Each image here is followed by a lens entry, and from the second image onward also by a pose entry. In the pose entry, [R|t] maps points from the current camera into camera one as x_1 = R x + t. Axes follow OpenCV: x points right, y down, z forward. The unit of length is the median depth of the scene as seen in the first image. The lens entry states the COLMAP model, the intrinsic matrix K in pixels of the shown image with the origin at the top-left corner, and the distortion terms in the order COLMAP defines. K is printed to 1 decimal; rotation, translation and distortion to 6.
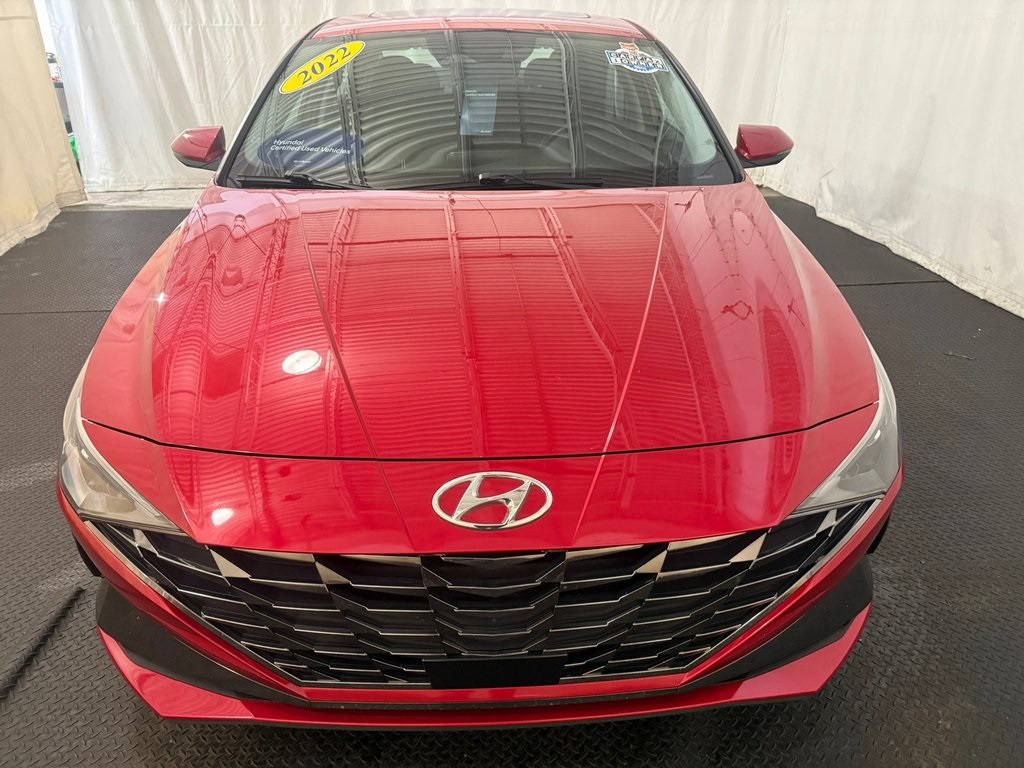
lens RADIAL K [[713.7, 0, 513.7], [0, 713.7, 392.4], [0, 0, 1]] dist [0.003711, -0.020349]
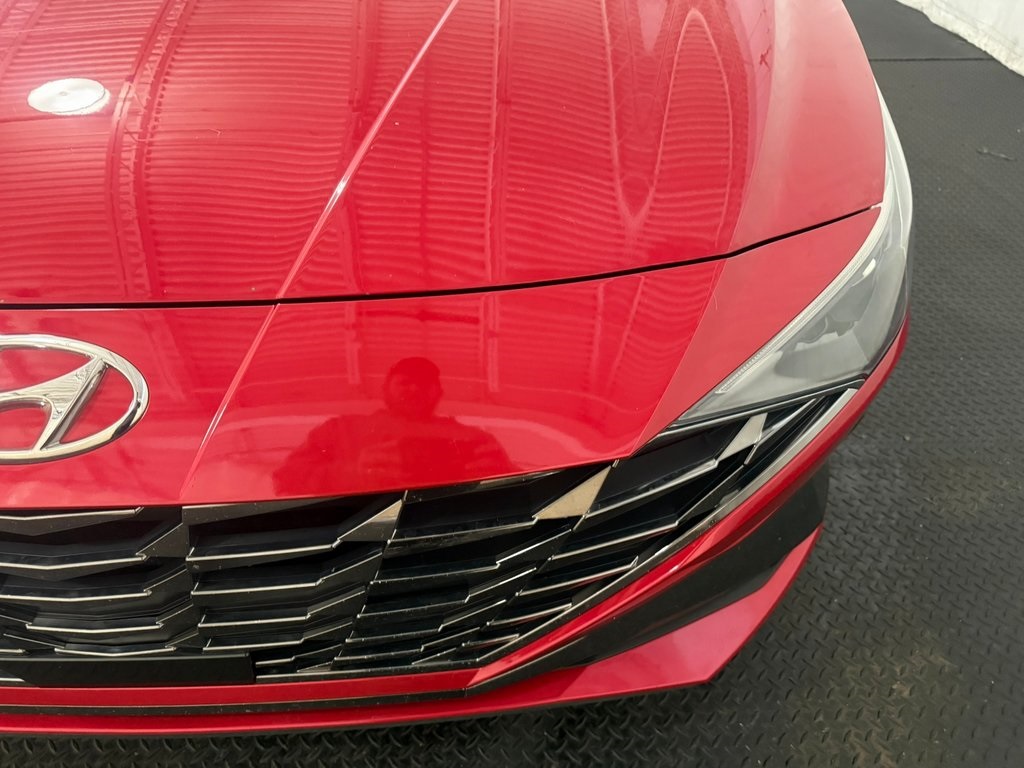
lens RADIAL K [[713.7, 0, 508.1], [0, 713.7, 385.8], [0, 0, 1]] dist [0.003711, -0.020349]
pose [[0.999597, 0.027807, 0.005702, 0.226995], [-0.028333, 0.965264, 0.259736, 0.012456], [0.001719, -0.259793, 0.965663, 0.436965]]
